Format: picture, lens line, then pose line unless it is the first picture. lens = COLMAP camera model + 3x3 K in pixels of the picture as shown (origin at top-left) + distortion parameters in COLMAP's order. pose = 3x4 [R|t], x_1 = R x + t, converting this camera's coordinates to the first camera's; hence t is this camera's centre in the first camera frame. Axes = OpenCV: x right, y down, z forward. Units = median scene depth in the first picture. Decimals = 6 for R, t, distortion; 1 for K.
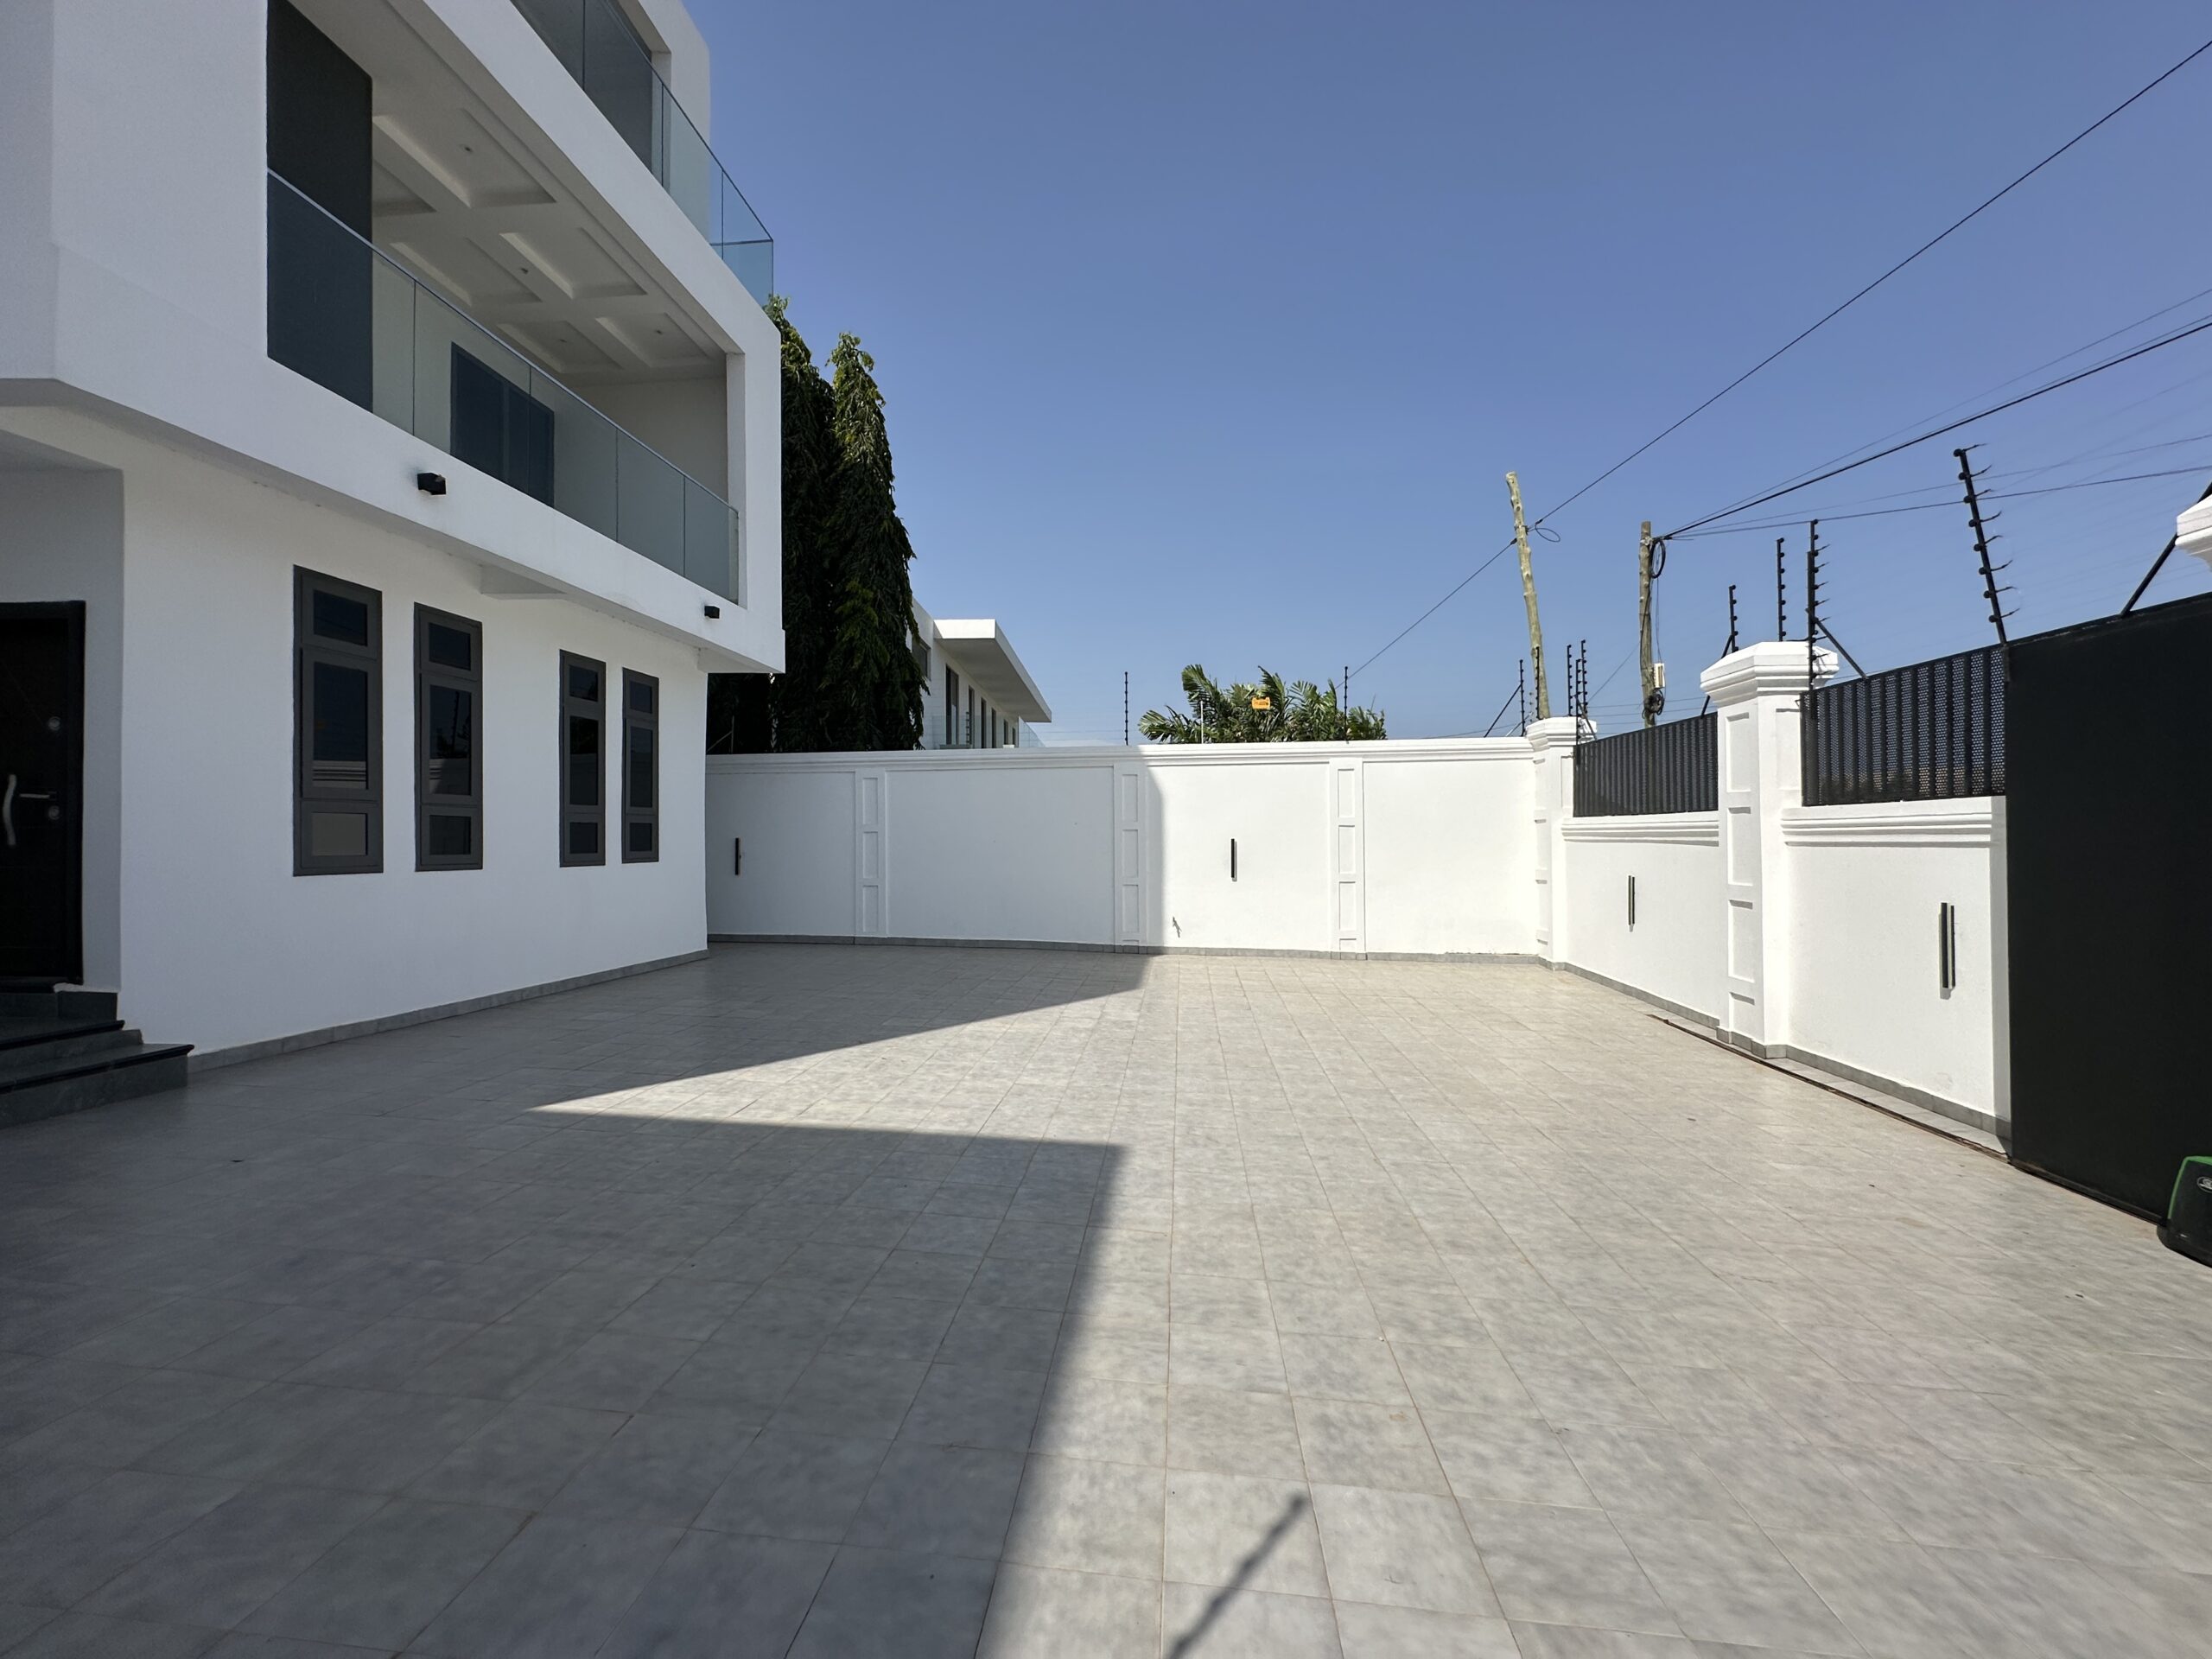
lens RADIAL K [[884.6, 0, 1106.0], [0, 884.6, 829.5], [0, 0, 1]] dist [-0.001936, 0.000462]
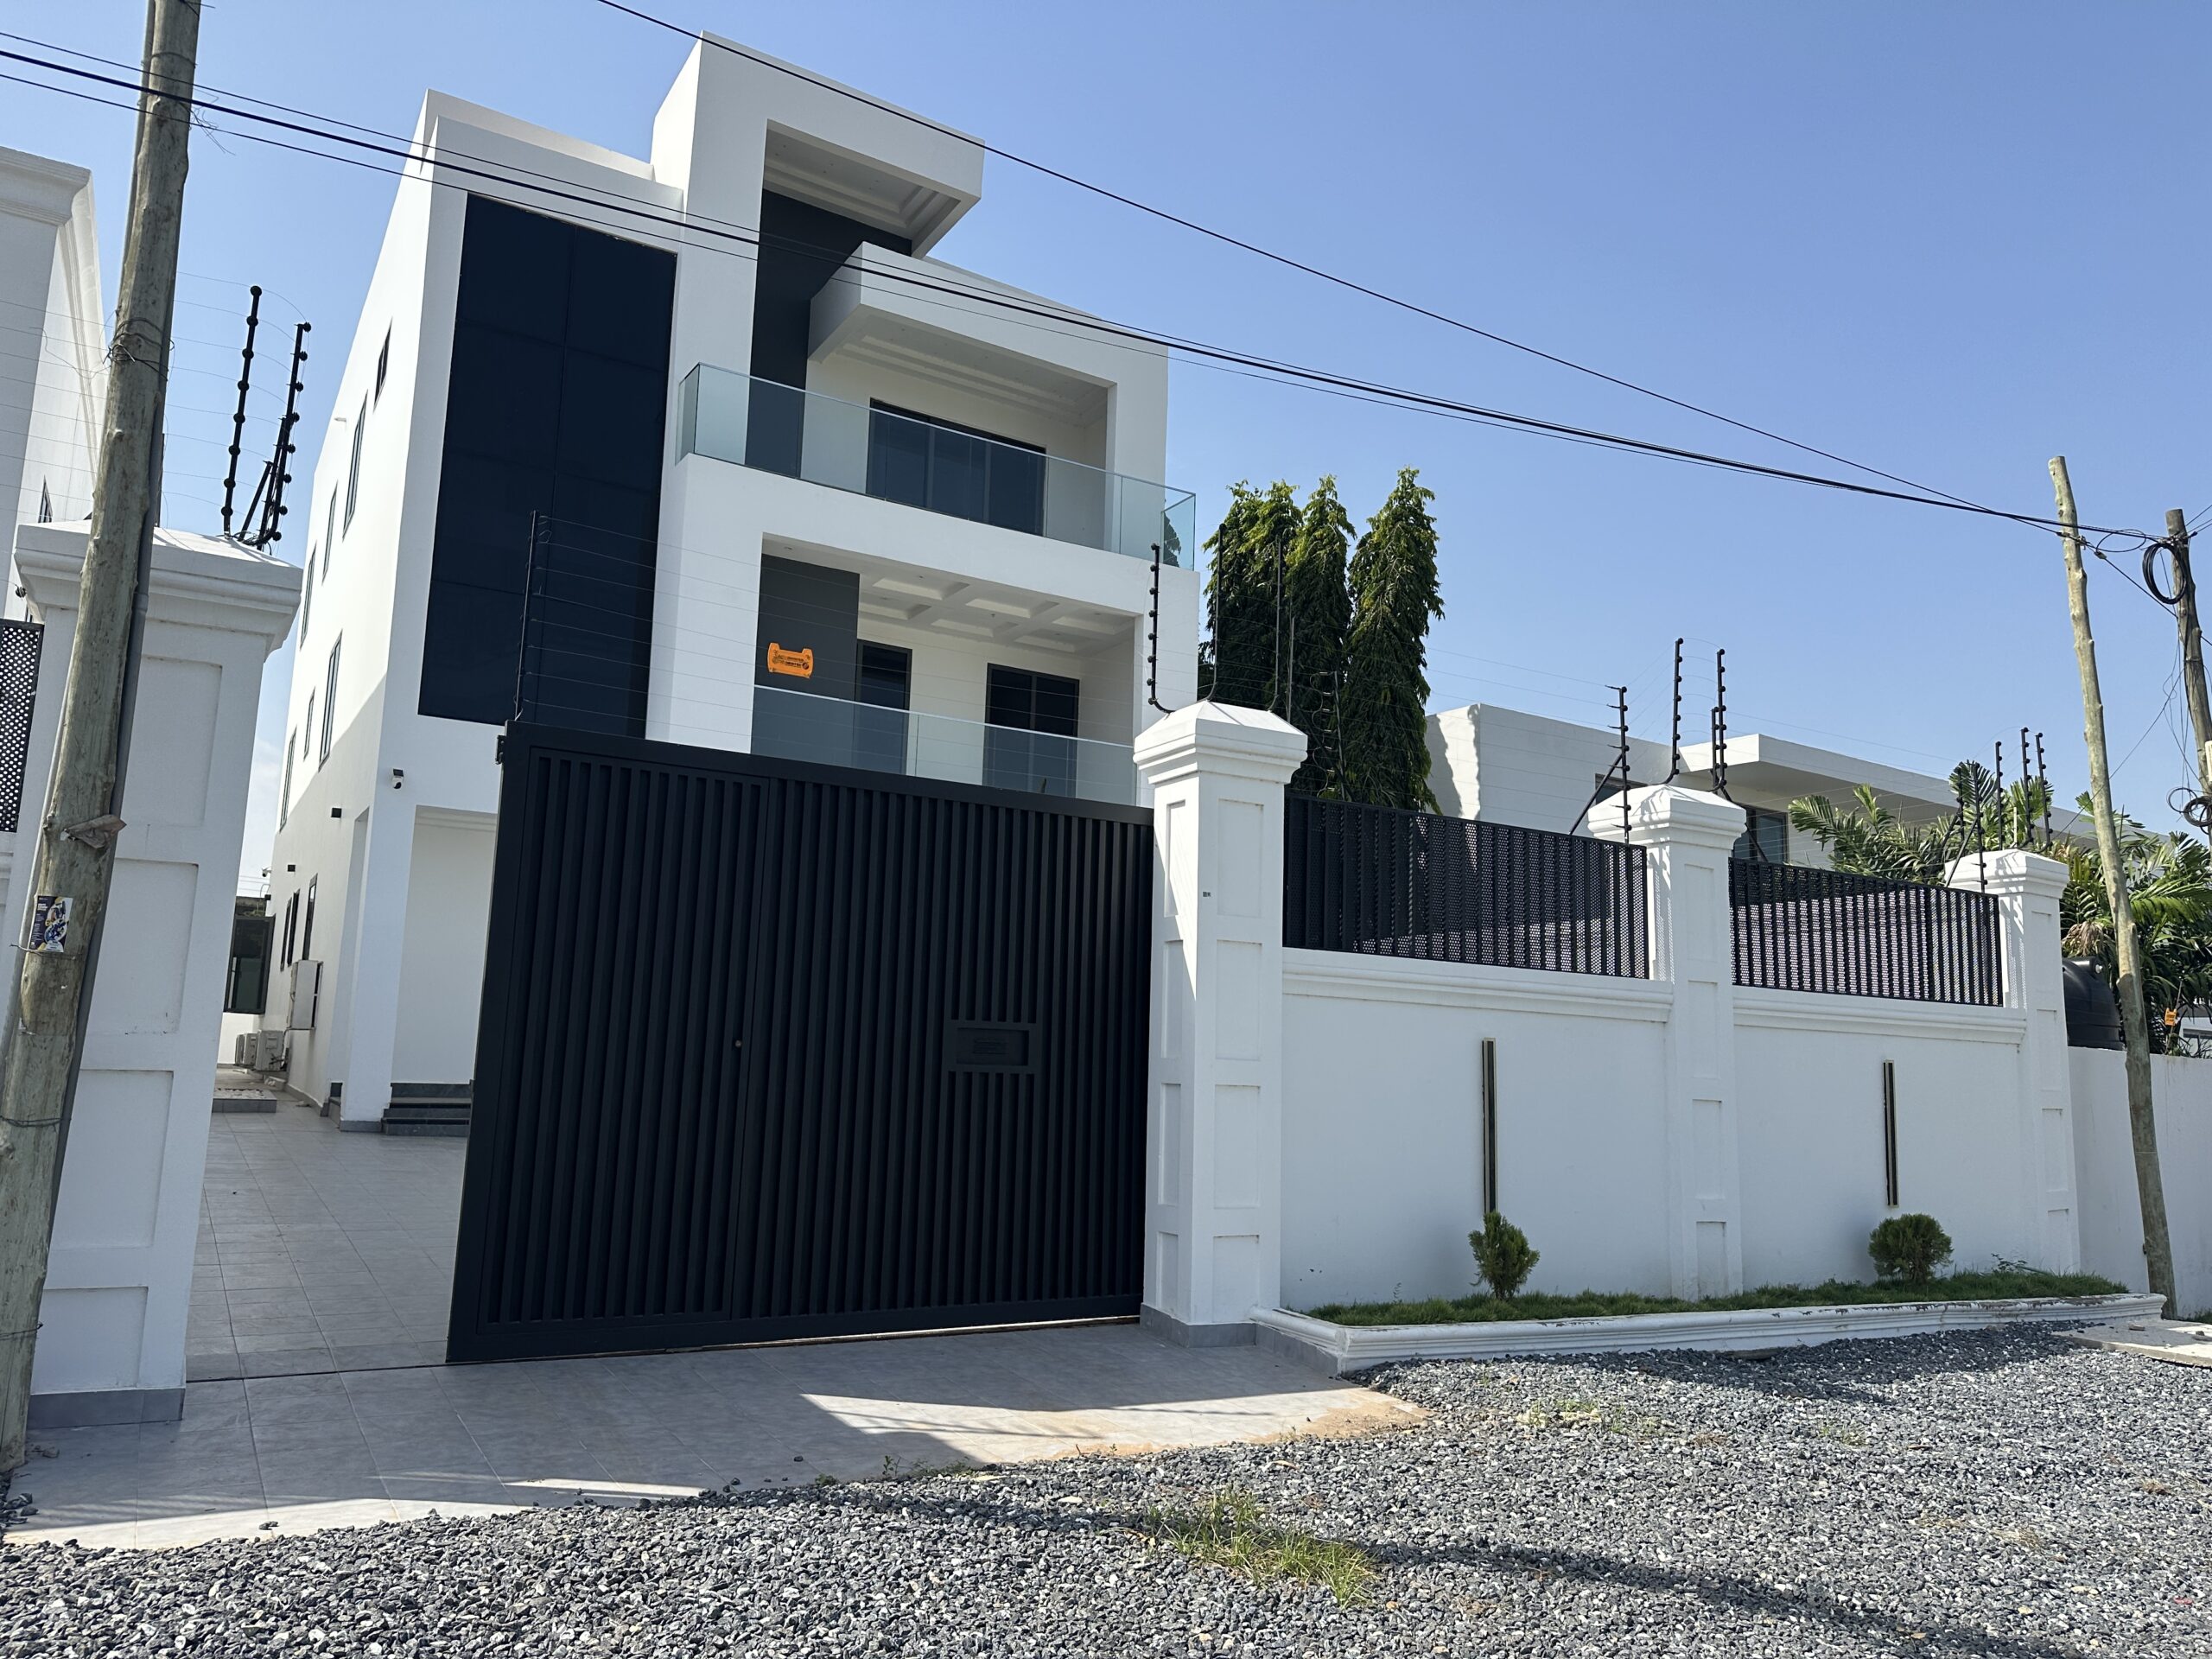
lens RADIAL K [[1564.1, 0, 1124.4], [0, 1564.1, 844.2], [0, 0, 1]] dist [0.064563, -0.088307]
pose [[0.596974, -0.093355, -0.796811, 2.236811], [-0.023316, 0.990768, -0.133547, 0.073840], [0.801922, 0.098303, 0.589286, -0.391346]]
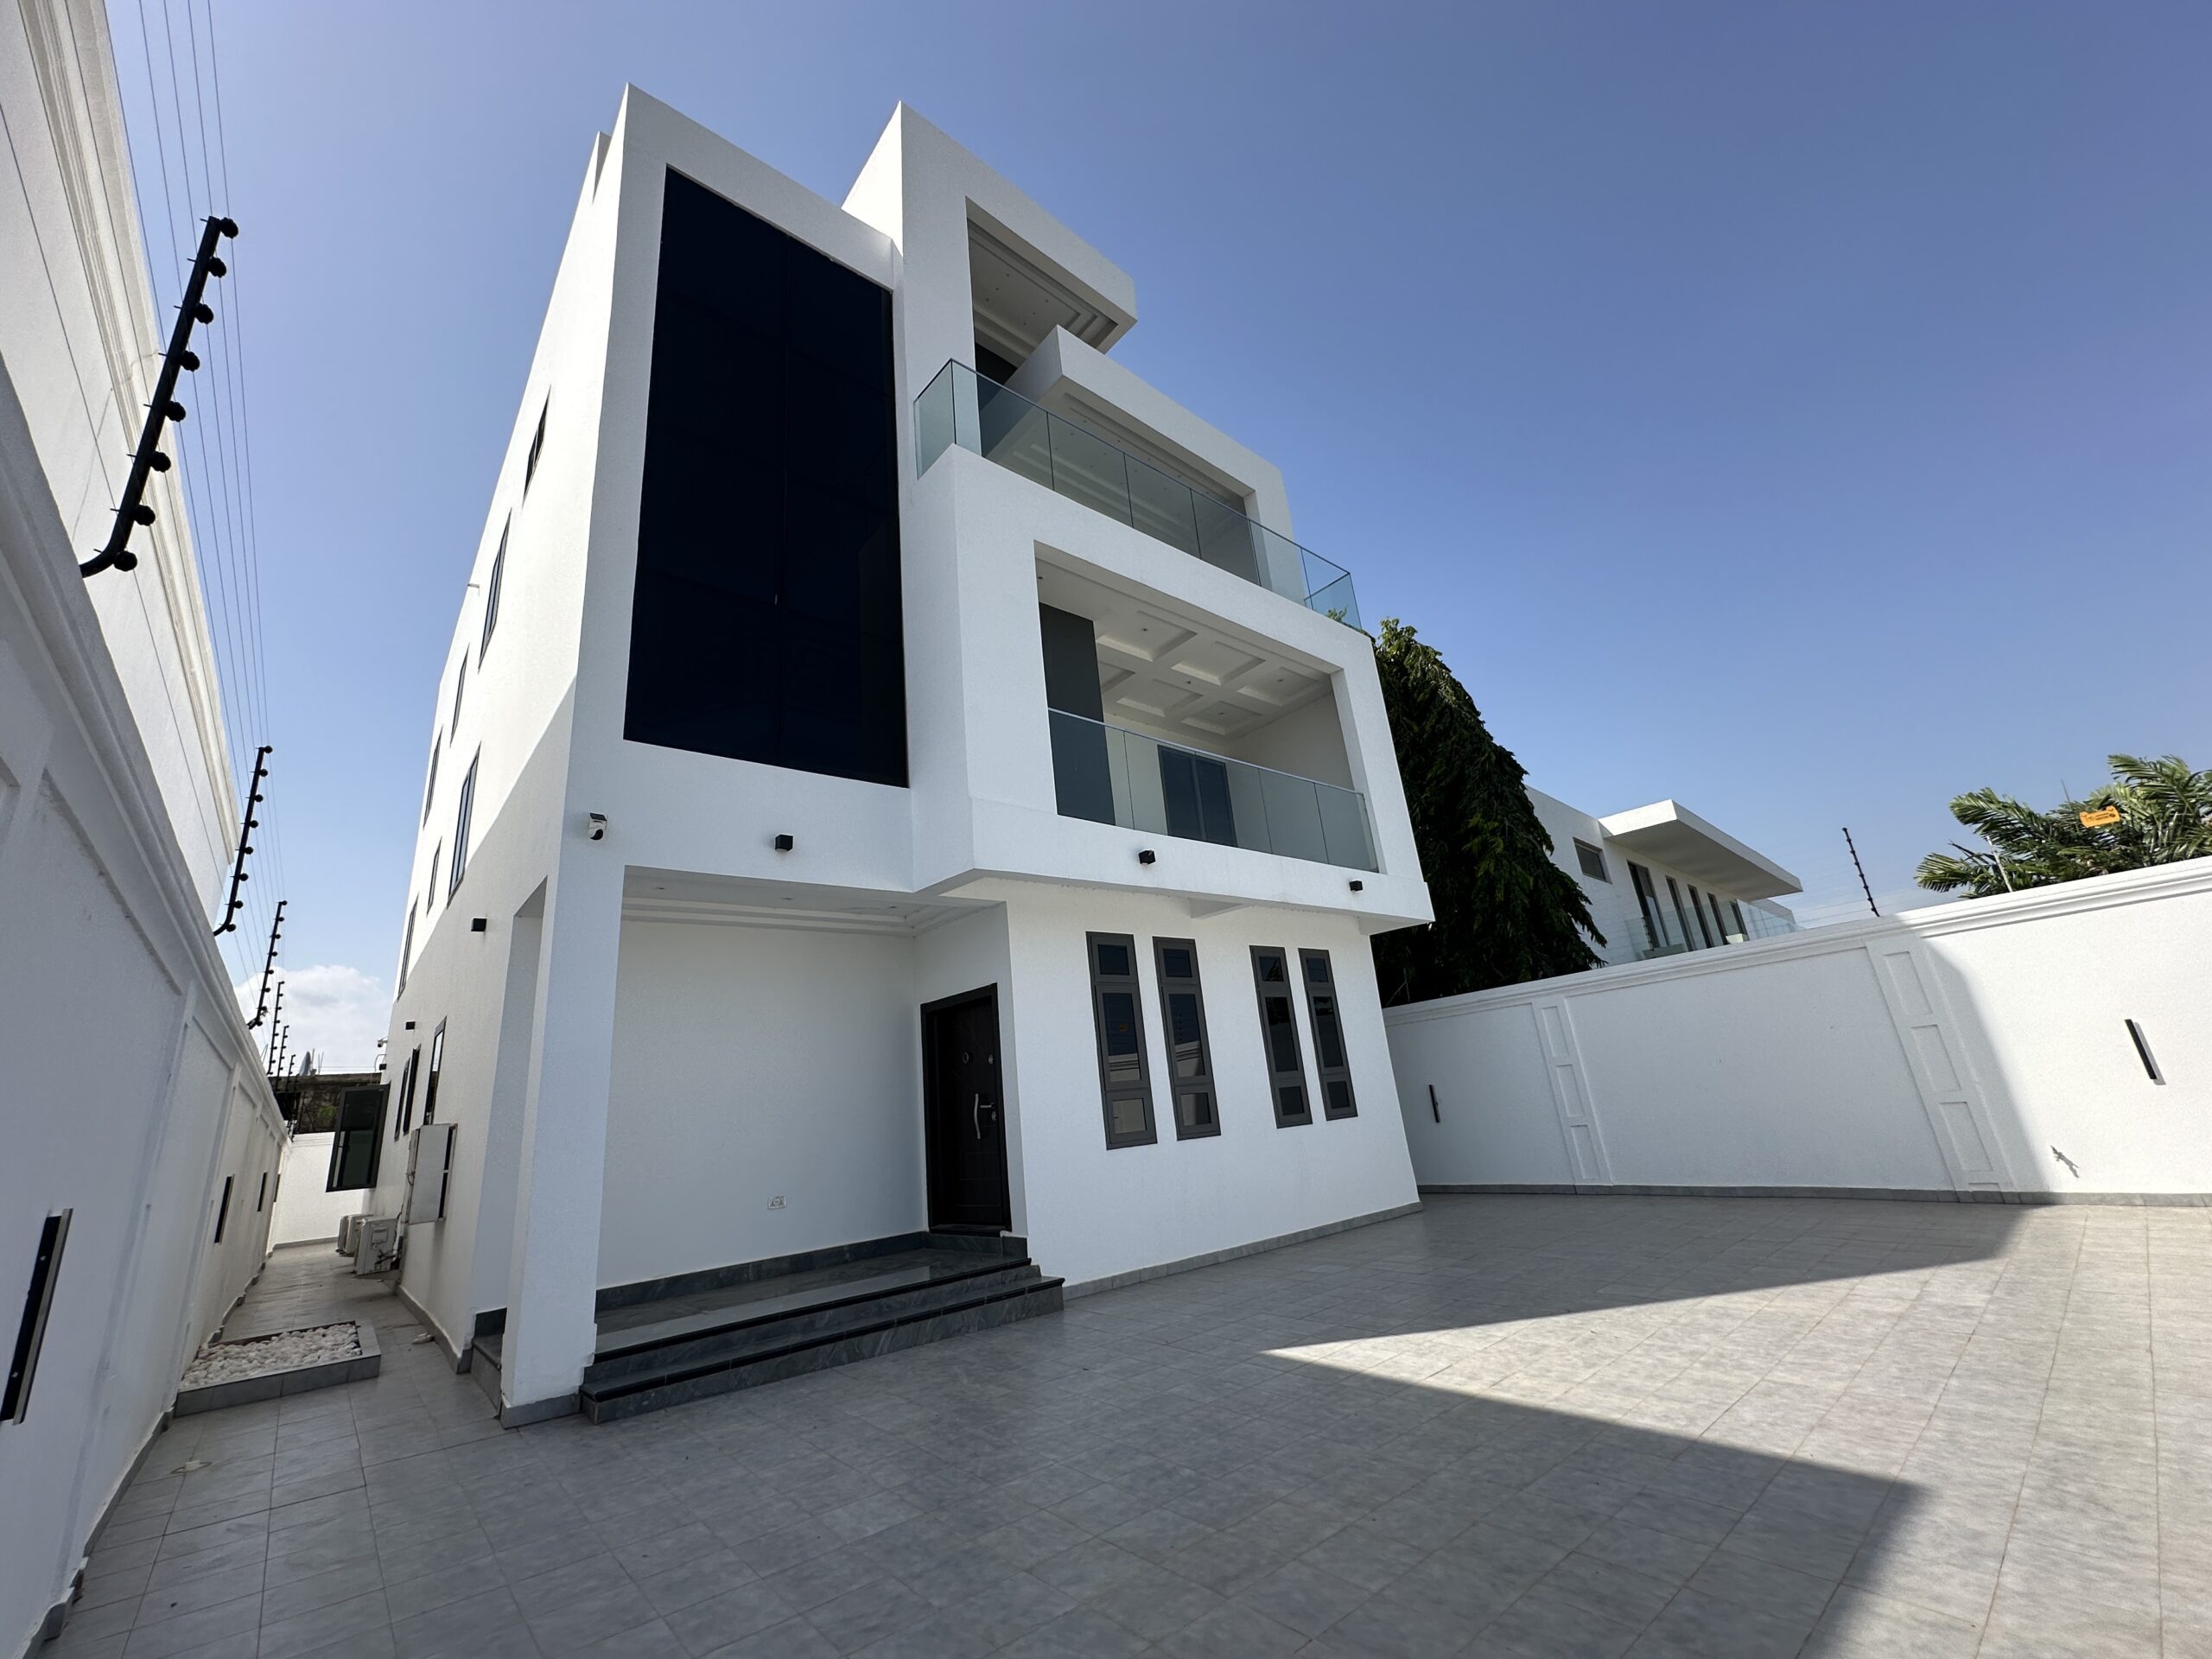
lens RADIAL K [[884.6, 0, 1106.0], [0, 884.6, 829.5], [0, 0, 1]] dist [-0.001936, 0.000462]
pose [[0.713004, -0.277539, -0.643892, 0.139417], [0.102536, 0.949725, -0.295820, -0.017034], [0.693622, 0.144898, 0.705615, -0.074177]]
